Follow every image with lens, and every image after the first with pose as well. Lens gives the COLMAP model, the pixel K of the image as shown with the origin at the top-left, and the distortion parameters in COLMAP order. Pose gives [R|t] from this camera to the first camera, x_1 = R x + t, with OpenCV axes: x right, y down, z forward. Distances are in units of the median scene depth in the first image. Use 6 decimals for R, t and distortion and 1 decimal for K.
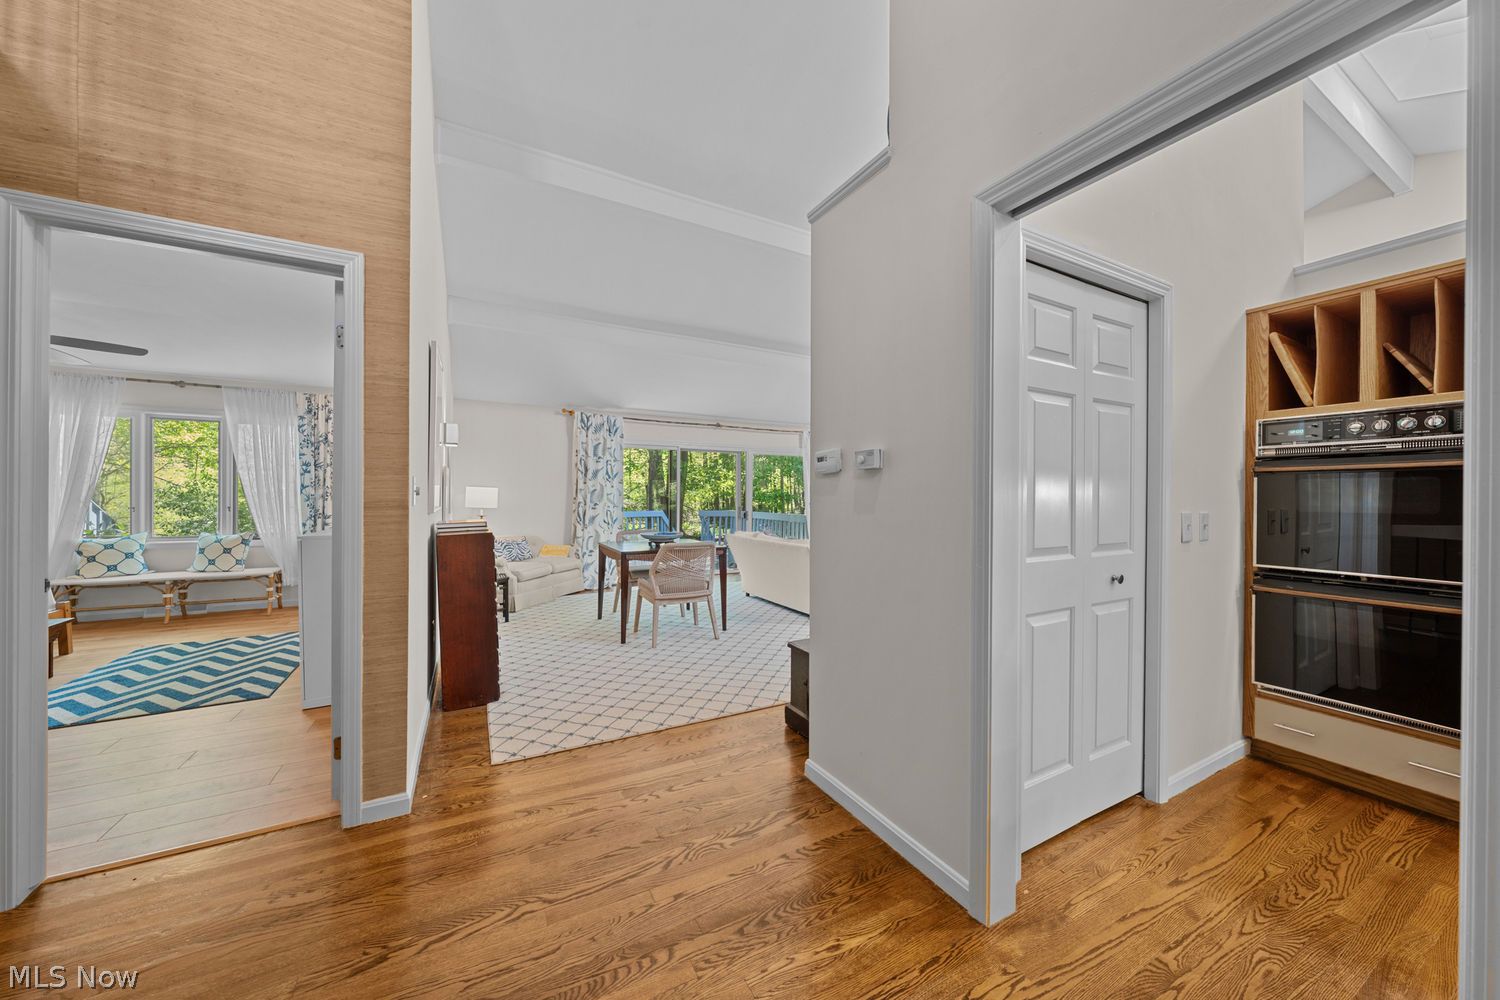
lens RADIAL K [[502.6, 0, 741.4], [0, 502.6, 495.2], [0, 0, 1]] dist [0.000035, 0.000148]
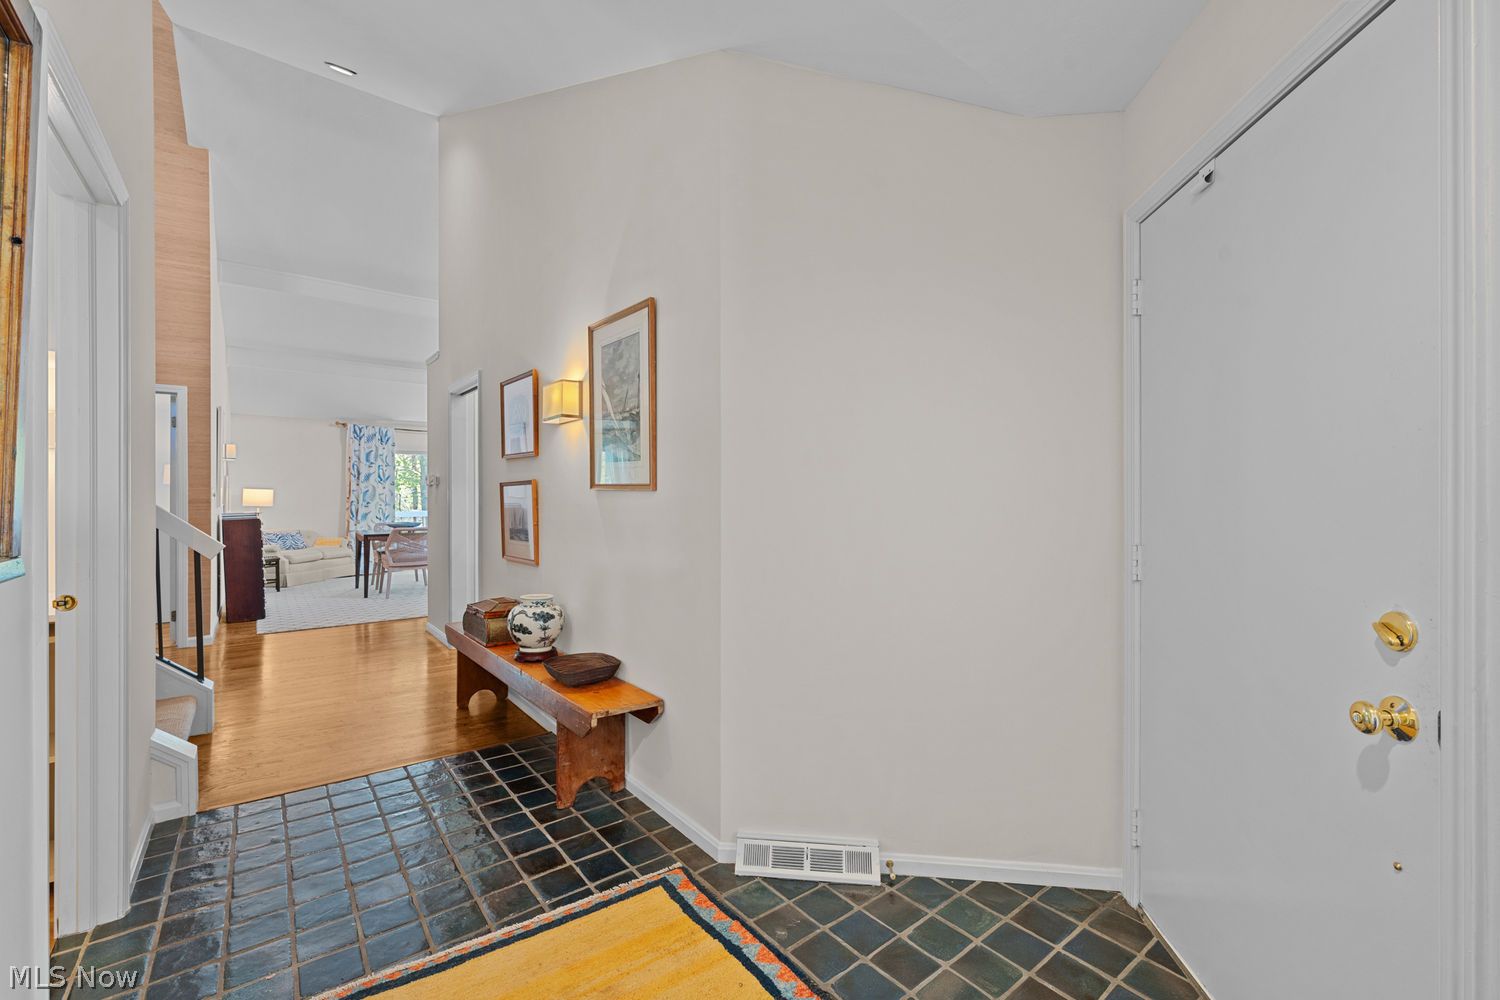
lens RADIAL K [[629.1, 0, 747.8], [0, 629.1, 497.0], [0, 0, 1]] dist [0.009103, 0.000251]
pose [[0.985516, -0.003722, 0.169540, 0.397090], [0.002726, 0.999978, 0.006109, -0.002942], [-0.169559, -0.005559, 0.985504, -0.716468]]
